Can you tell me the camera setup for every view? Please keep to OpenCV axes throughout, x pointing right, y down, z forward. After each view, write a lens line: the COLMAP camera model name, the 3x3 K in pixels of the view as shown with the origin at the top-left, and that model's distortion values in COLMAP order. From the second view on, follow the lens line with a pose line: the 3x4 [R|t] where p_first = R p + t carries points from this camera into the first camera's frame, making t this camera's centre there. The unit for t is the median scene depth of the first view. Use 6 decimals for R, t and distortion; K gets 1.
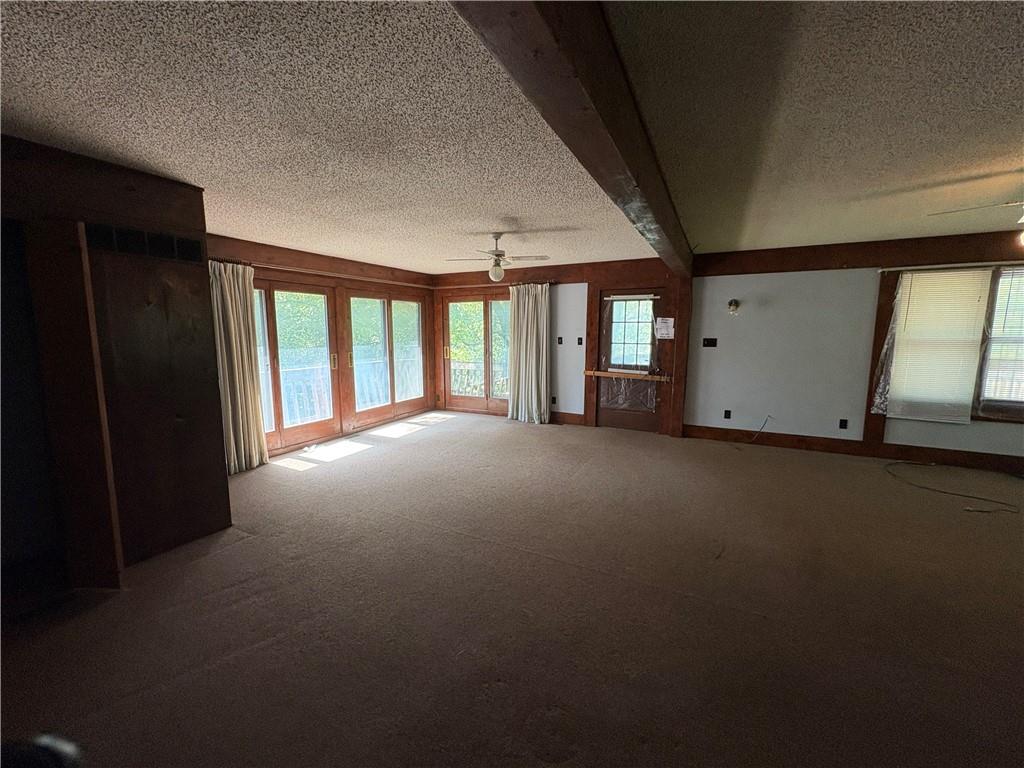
lens RADIAL K [[408.6, 0, 511.8], [0, 408.6, 384.6], [0, 0, 1]] dist [-0.004364, 0.001179]
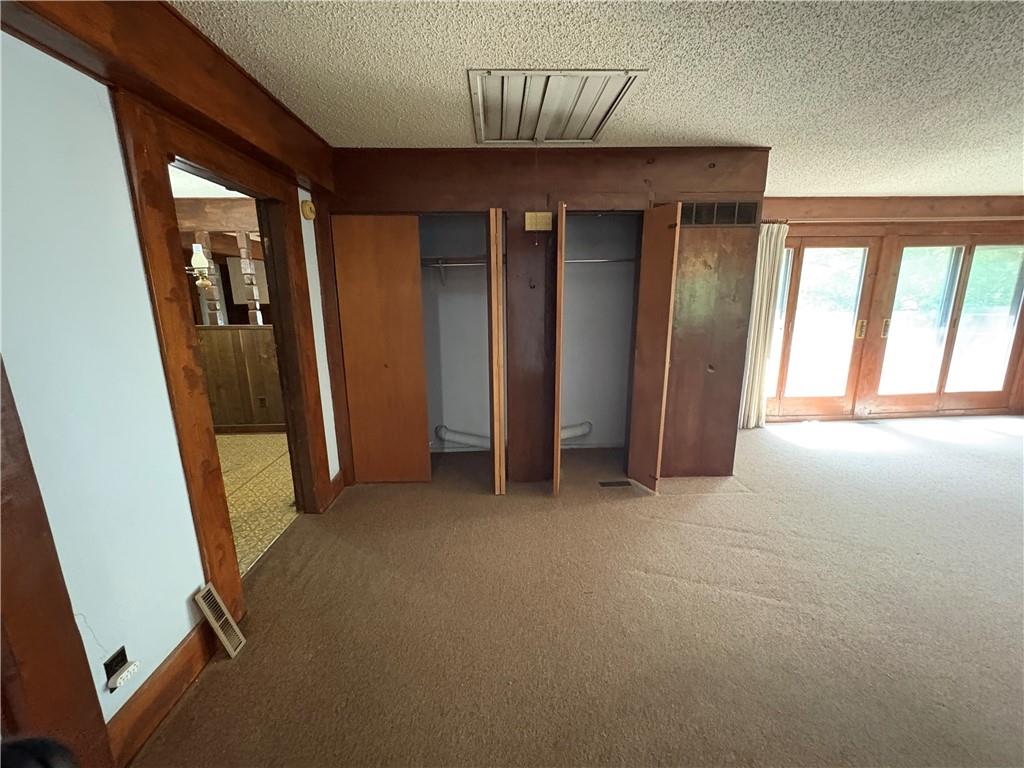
lens RADIAL K [[408.6, 0, 513.5], [0, 408.6, 385.9], [0, 0, 1]] dist [-0.004364, 0.001179]
pose [[0.488824, 0.176109, -0.854422, -0.052486], [-0.103390, 0.984204, 0.143709, 0.010627], [0.866234, 0.018090, 0.499310, -0.022265]]
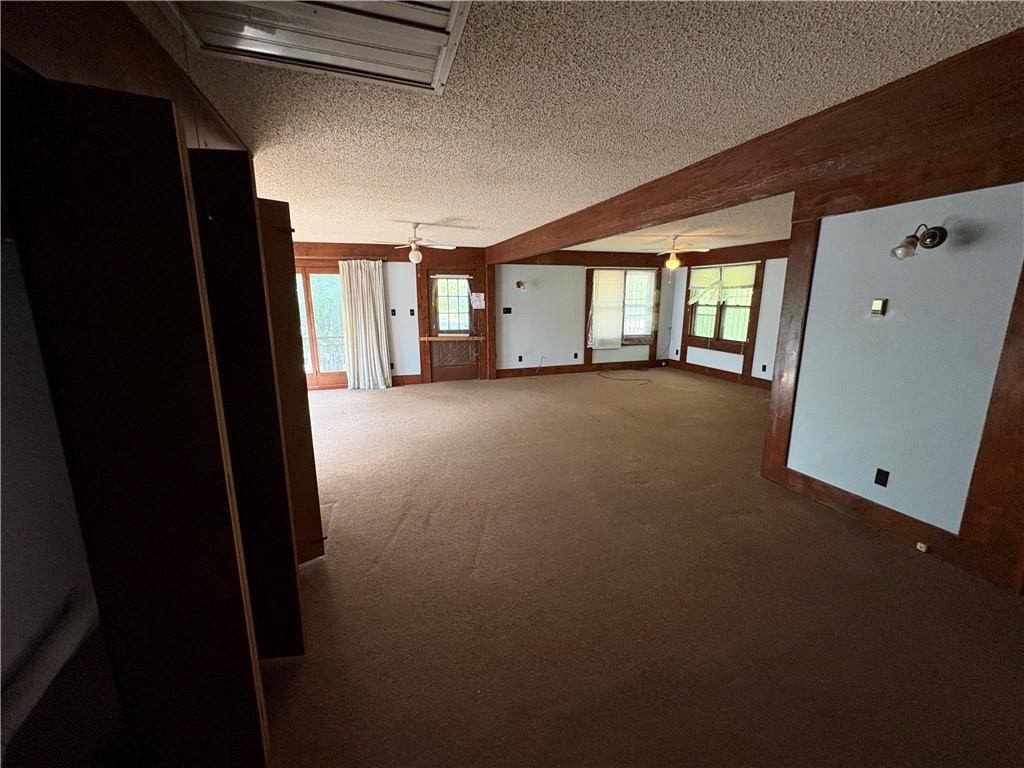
lens RADIAL K [[408.6, 0, 516.8], [0, 408.6, 381.4], [0, 0, 1]] dist [-0.004364, 0.001179]
pose [[0.697073, -0.146391, 0.701896, -0.539118], [0.102407, 0.989226, 0.104615, -0.002626], [-0.709649, -0.001045, 0.704555, -0.044137]]
